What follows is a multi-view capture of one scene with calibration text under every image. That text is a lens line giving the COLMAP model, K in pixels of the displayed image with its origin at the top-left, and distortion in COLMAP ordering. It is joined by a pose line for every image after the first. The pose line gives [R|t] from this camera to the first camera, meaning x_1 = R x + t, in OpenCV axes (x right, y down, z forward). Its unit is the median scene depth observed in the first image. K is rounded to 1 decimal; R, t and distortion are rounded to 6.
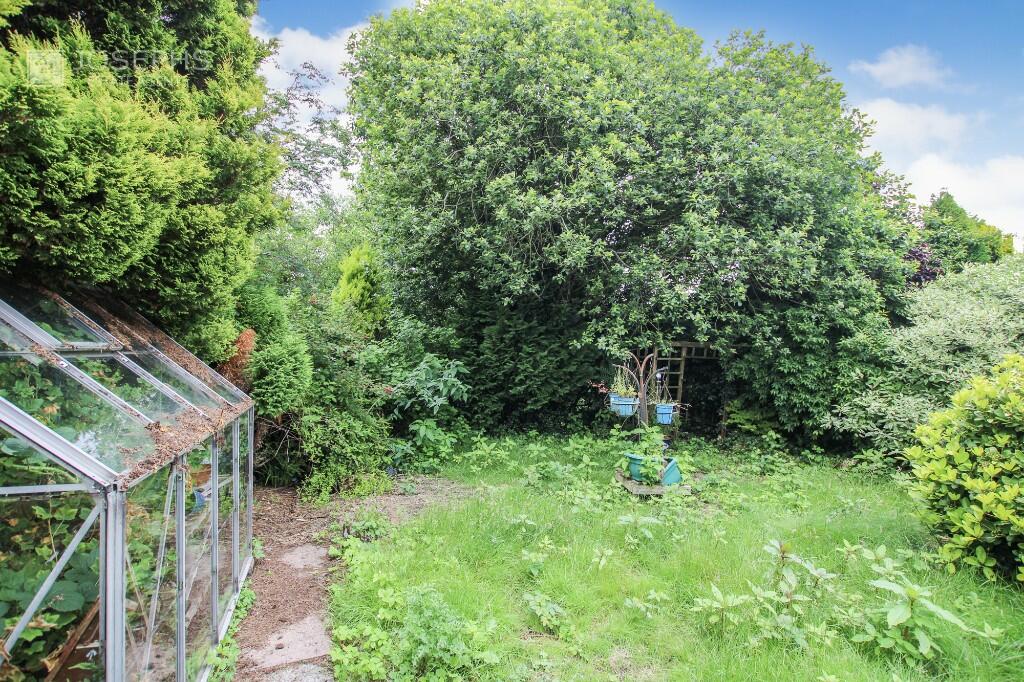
lens RADIAL K [[502.8, 0, 511.2], [0, 502.8, 329.0], [0, 0, 1]] dist [-0.000537, -0.010939]
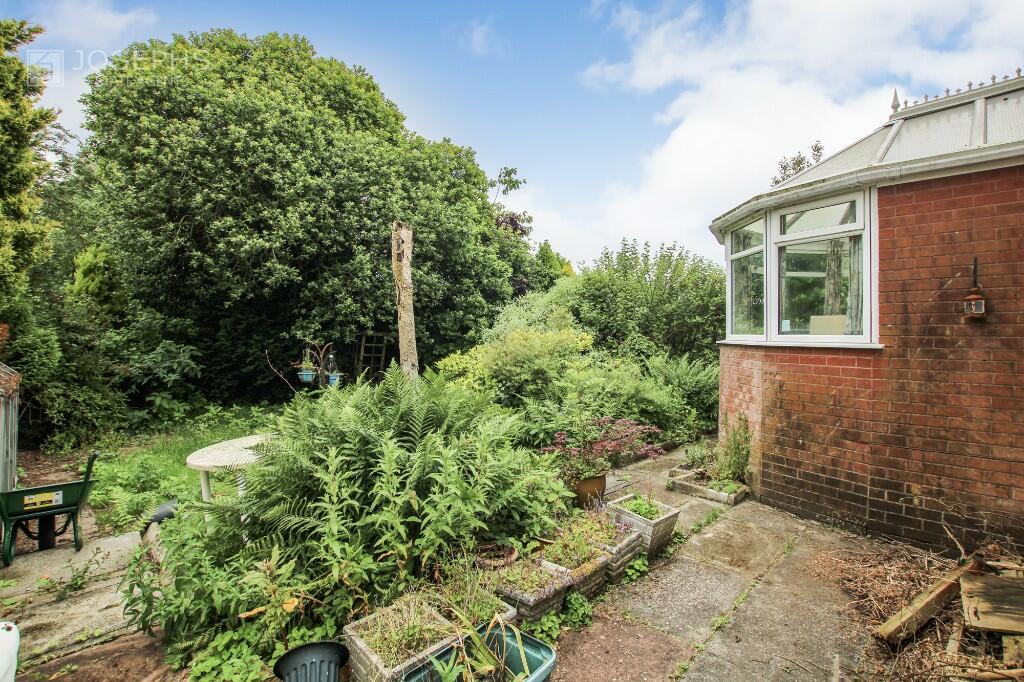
lens RADIAL K [[502.8, 0, 511.2], [0, 502.8, 329.0], [0, 0, 1]] dist [-0.000537, -0.010939]
pose [[0.916217, 0.014918, 0.400406, 0.132629], [-0.027807, 0.999265, 0.026400, -0.039074], [-0.399717, -0.035322, 0.915958, -0.518385]]
